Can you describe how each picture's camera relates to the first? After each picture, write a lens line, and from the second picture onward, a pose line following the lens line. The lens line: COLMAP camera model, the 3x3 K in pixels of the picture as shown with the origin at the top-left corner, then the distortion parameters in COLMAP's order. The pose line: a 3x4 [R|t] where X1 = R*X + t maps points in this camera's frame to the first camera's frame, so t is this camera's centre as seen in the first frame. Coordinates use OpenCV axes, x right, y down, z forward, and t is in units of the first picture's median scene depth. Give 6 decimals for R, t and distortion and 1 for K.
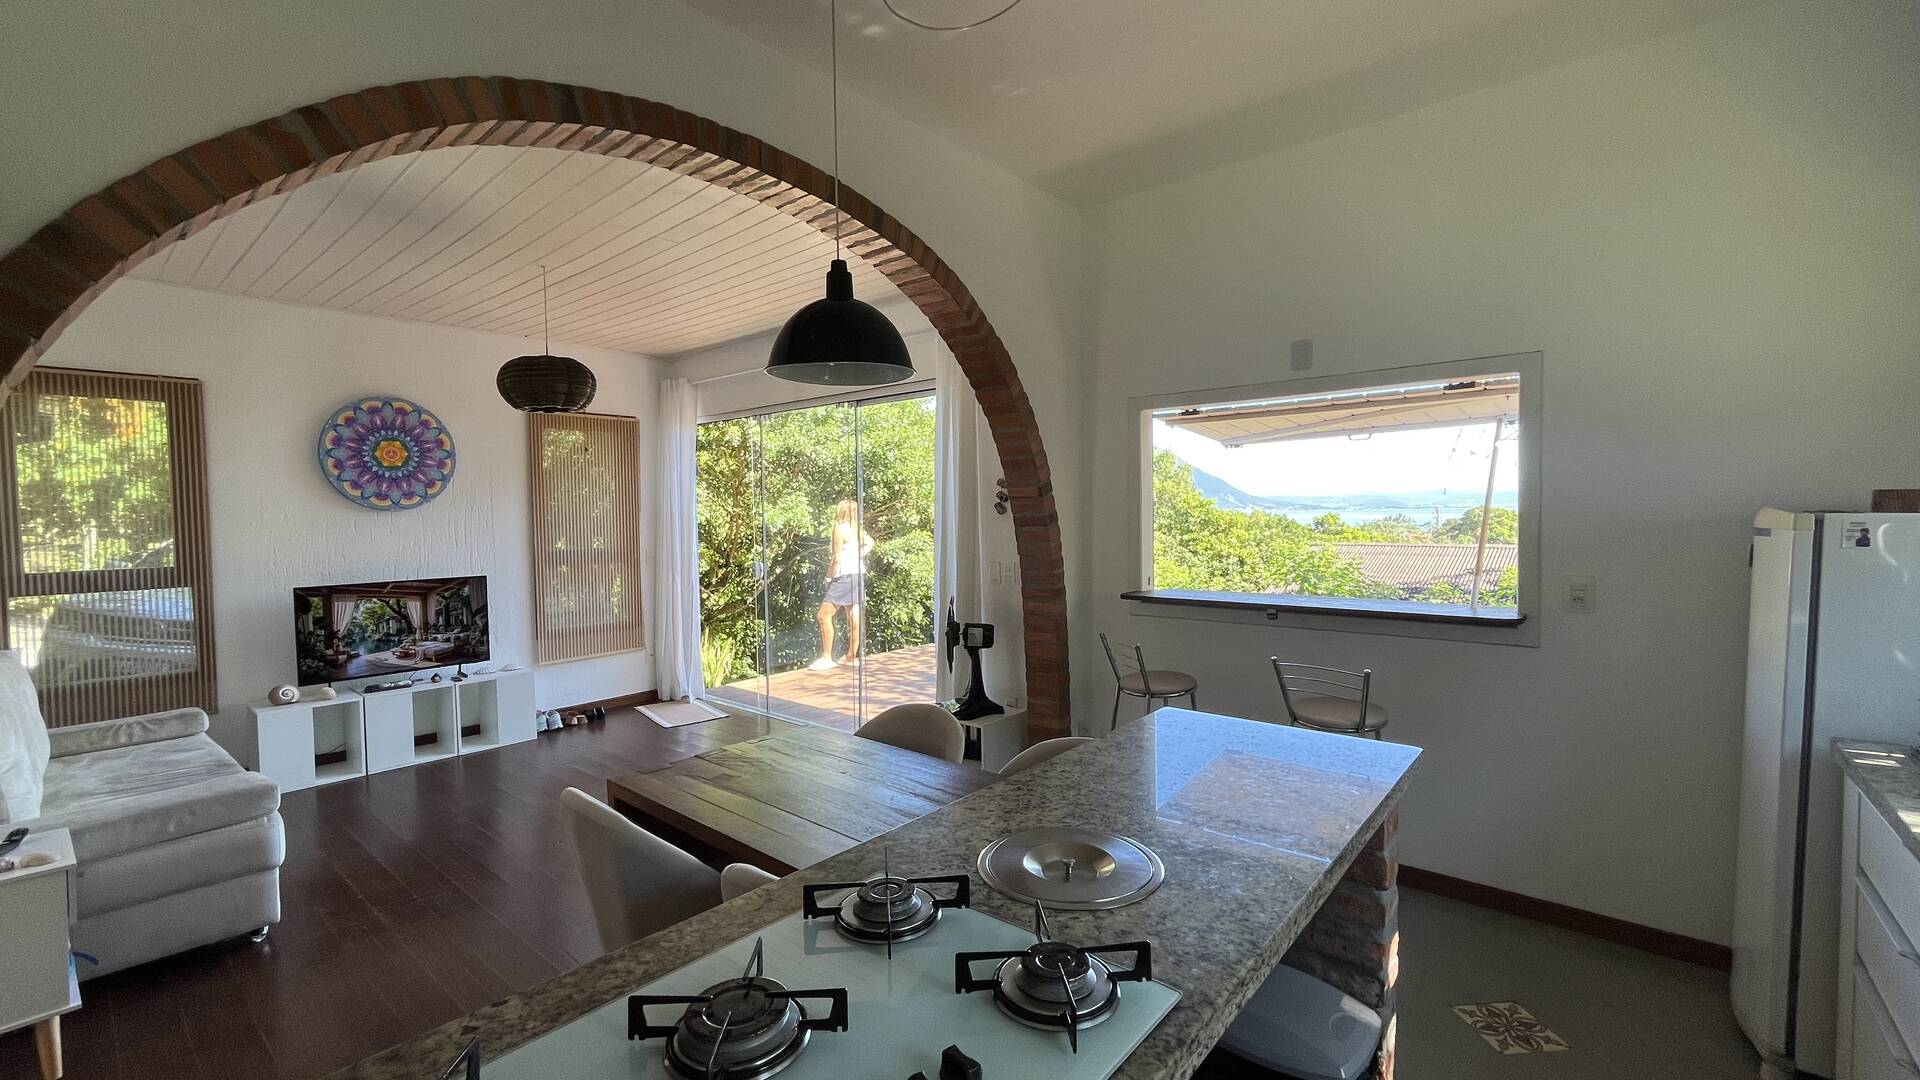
lens RADIAL K [[783.7, 0, 962.9], [0, 783.7, 544.1], [0, 0, 1]] dist [-0.003047, 0.000778]
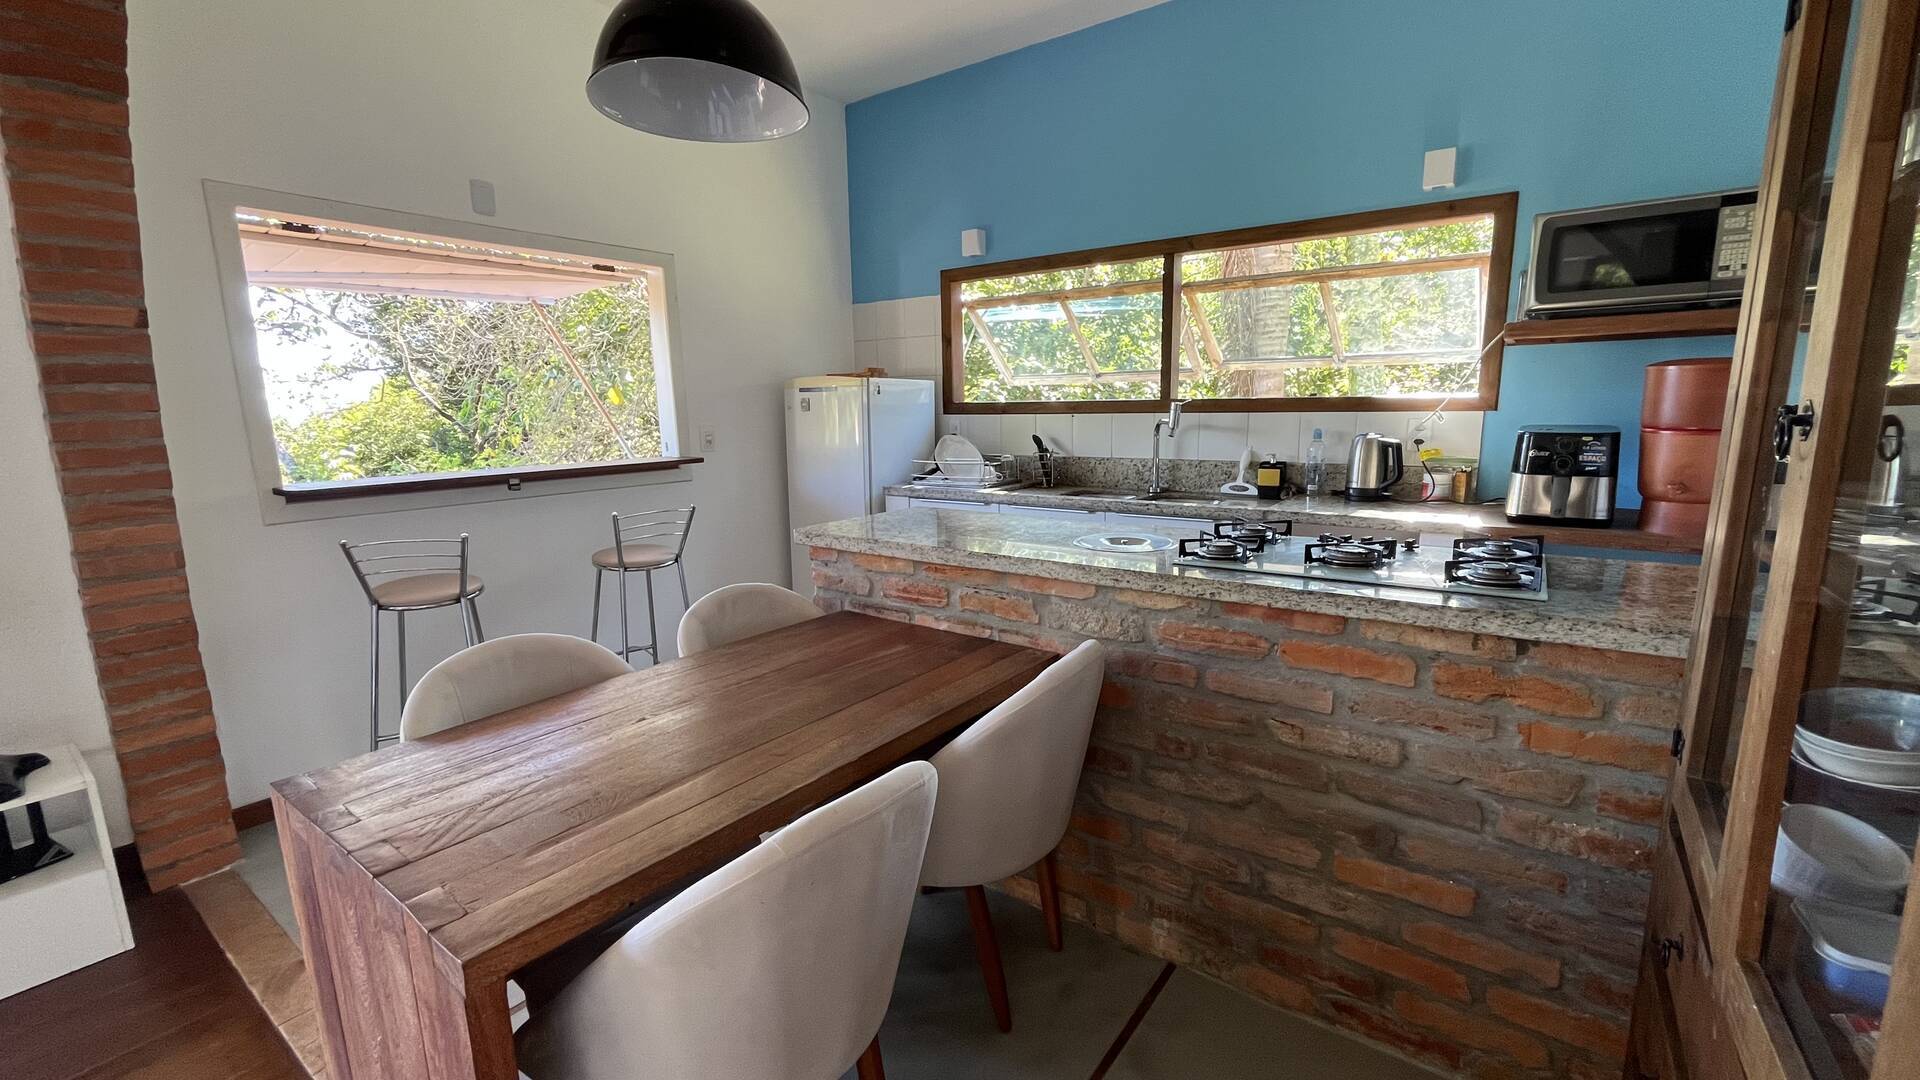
lens RADIAL K [[783.7, 0, 964.7], [0, 783.7, 542.7], [0, 0, 1]] dist [-0.003047, 0.000778]
pose [[-0.081165, -0.161521, 0.983526, -0.393613], [0.057979, 0.984346, 0.166440, 0.023312], [-0.995013, 0.070533, -0.070529, 0.370175]]
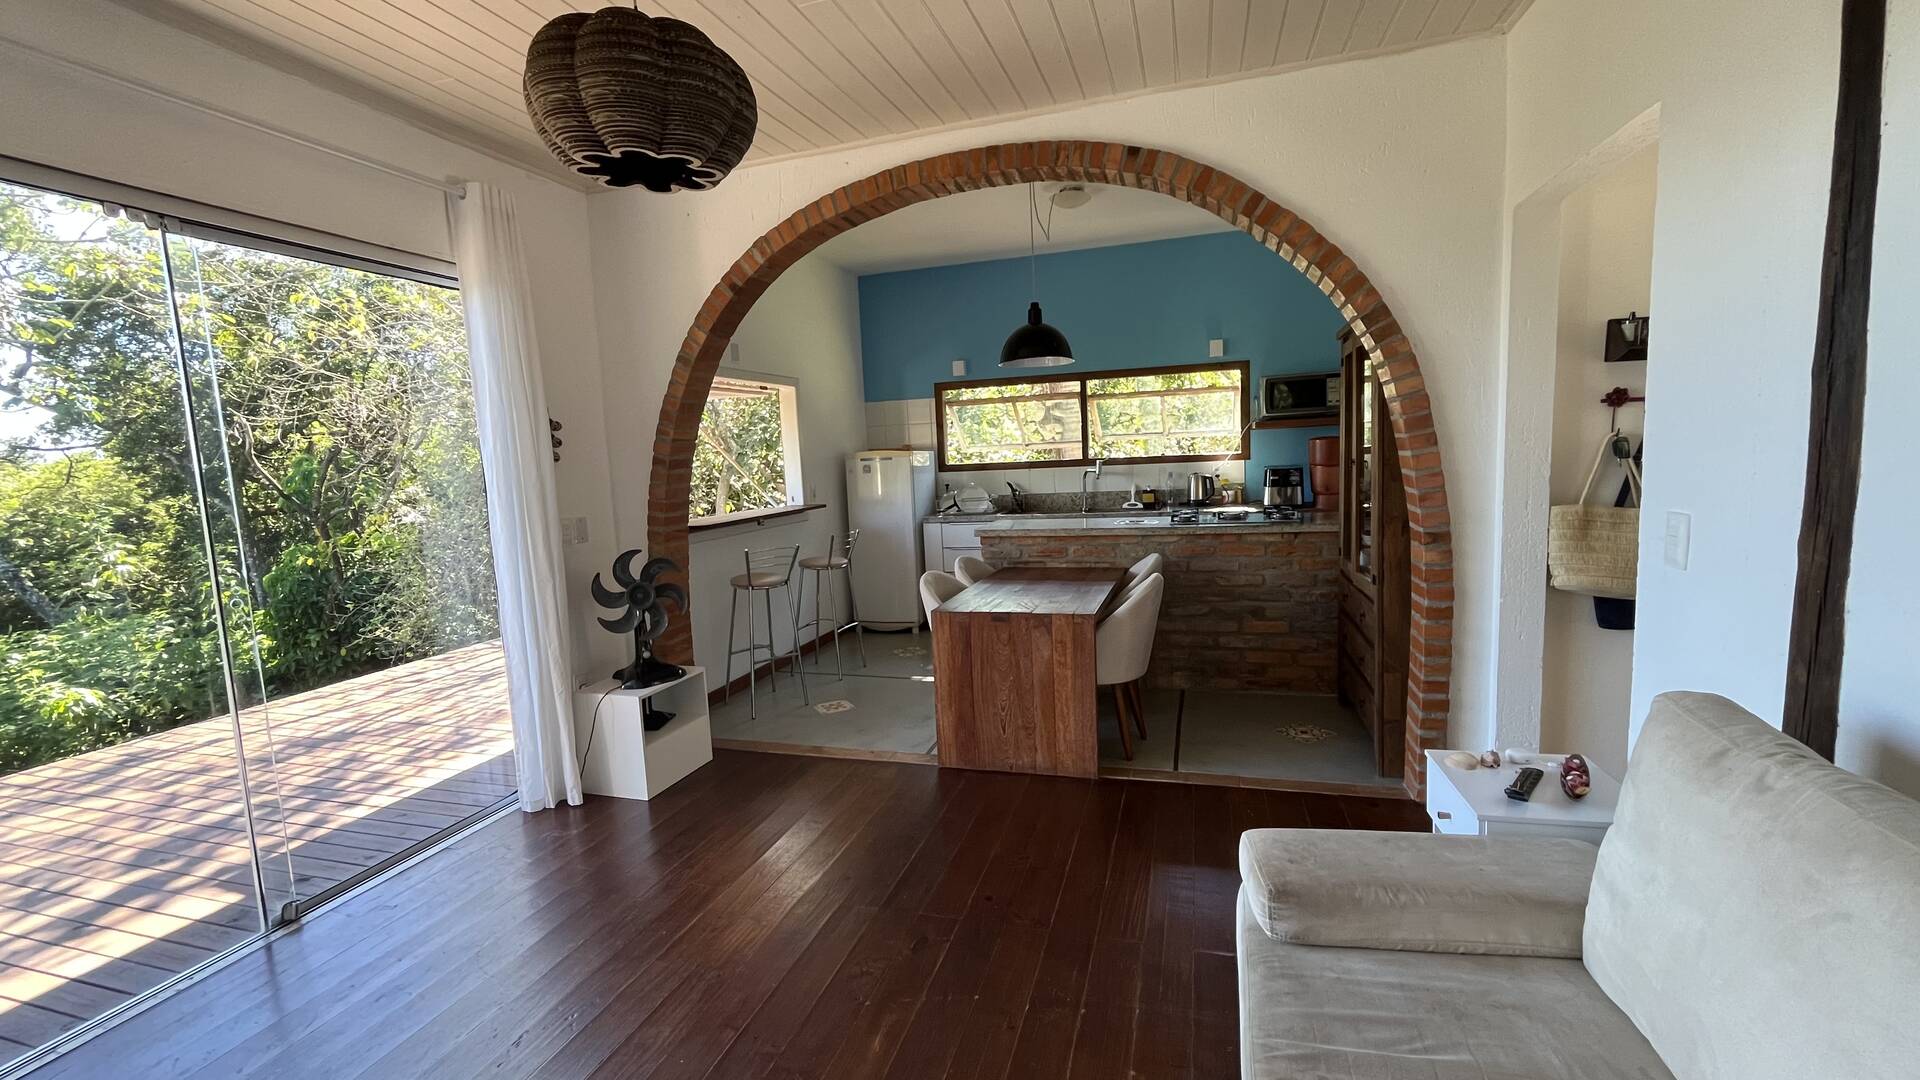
lens RADIAL K [[783.7, 0, 963.4], [0, 783.7, 544.3], [0, 0, 1]] dist [-0.003047, 0.000778]
pose [[-0.398943, -0.075739, 0.913842, -0.807973], [0.089239, 0.988646, 0.120897, -0.012193], [-0.912623, 0.129782, -0.387655, 0.851862]]
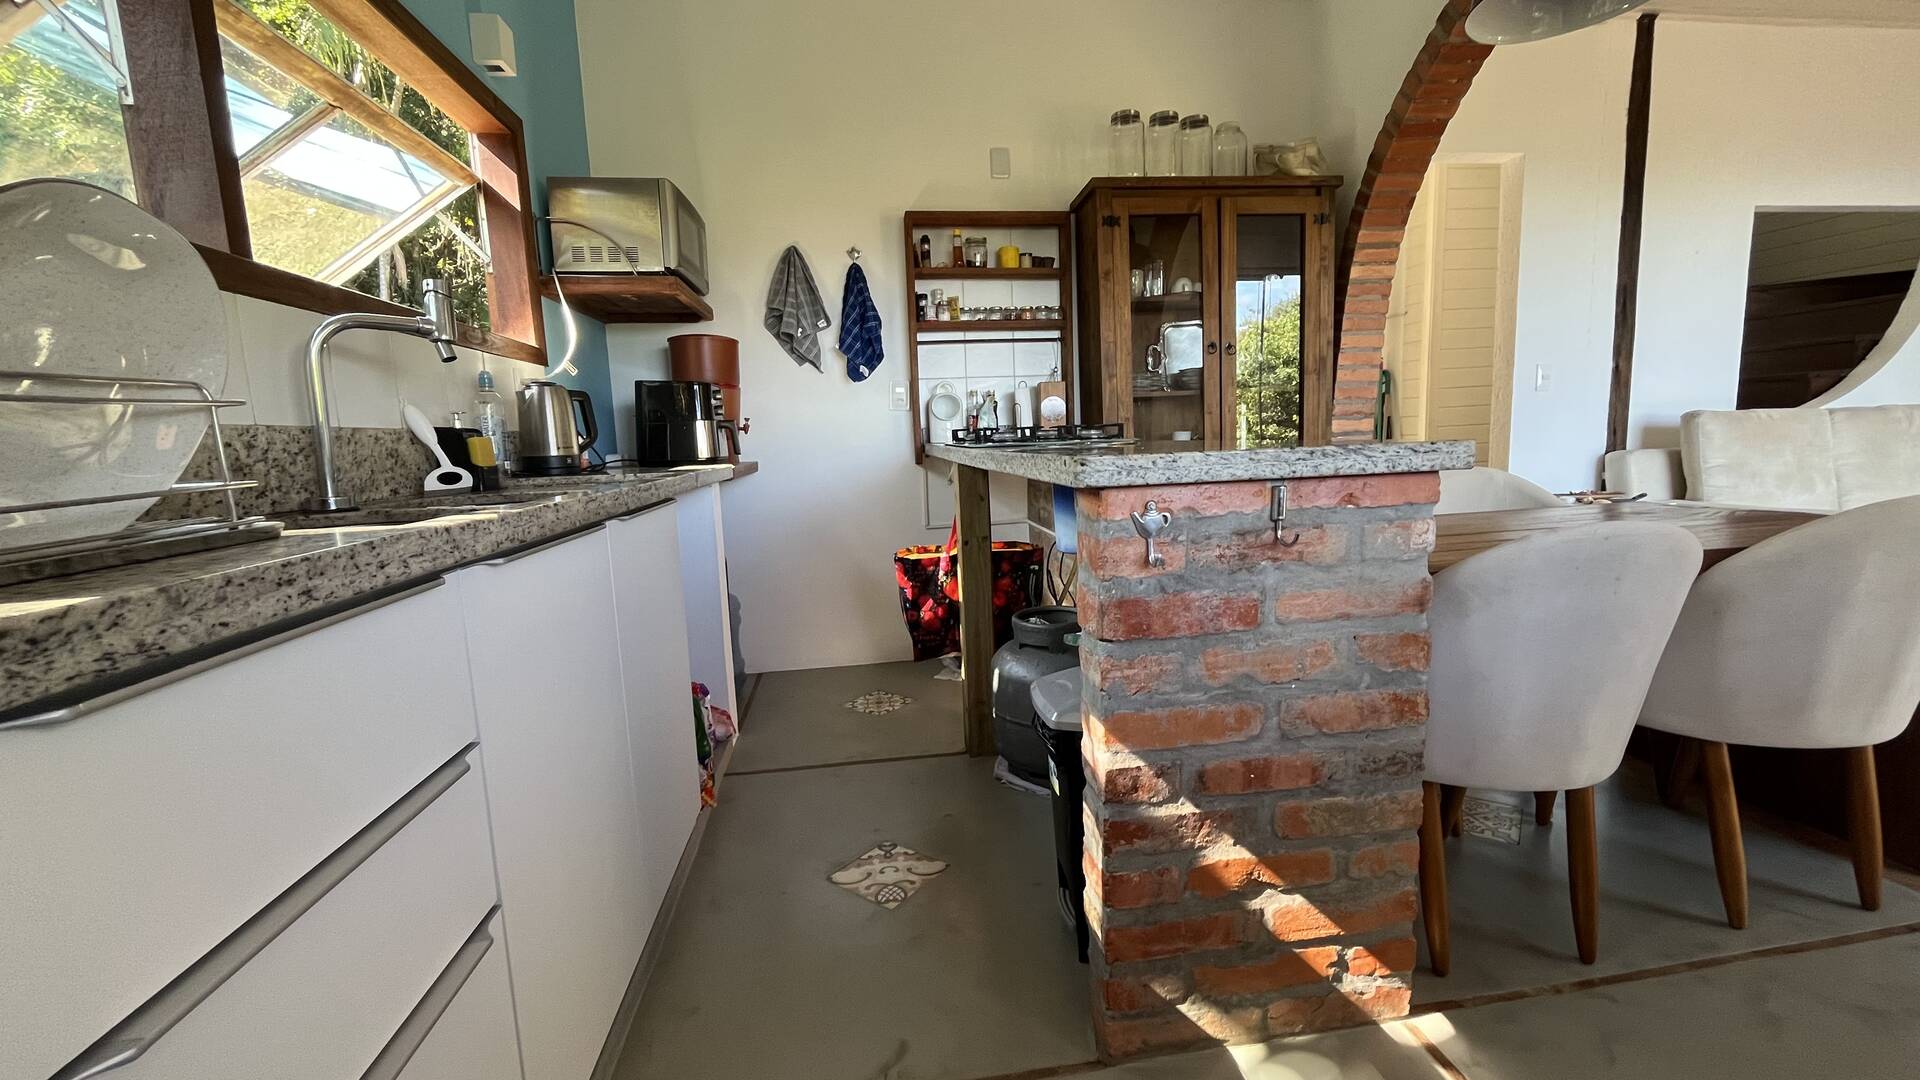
lens RADIAL K [[783.7, 0, 966.1], [0, 783.7, 540.8], [0, 0, 1]] dist [-0.003047, 0.000778]
pose [[-0.664058, 0.141707, -0.734130, 0.403943], [0.019909, 0.984878, 0.172099, 0.078255], [0.747416, 0.099668, -0.656837, 0.489118]]
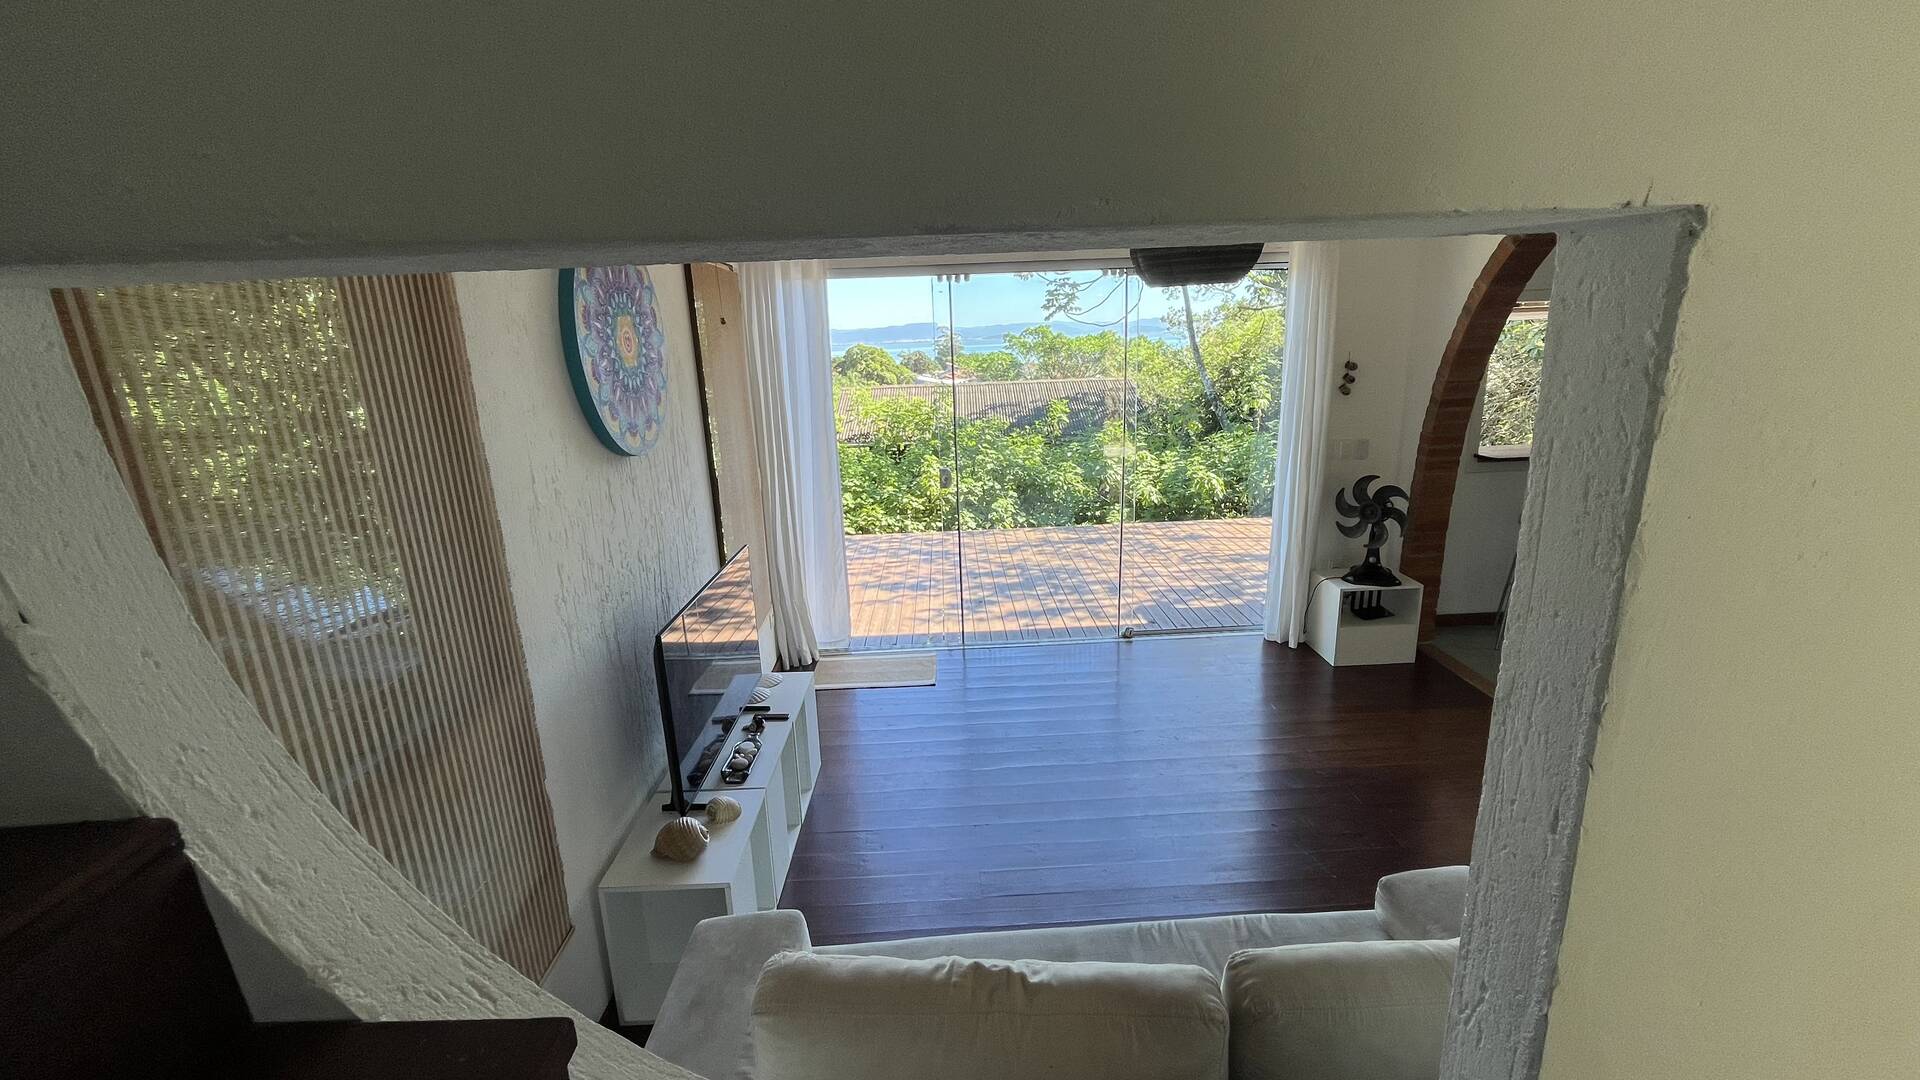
lens RADIAL K [[783.7, 0, 962.1], [0, 783.7, 544.8], [0, 0, 1]] dist [-0.003047, 0.000778]
pose [[0.741170, -0.185019, 0.645318, -0.964890], [0.055533, 0.974874, 0.215725, -0.089020], [-0.669016, -0.124052, 0.732822, 0.493703]]
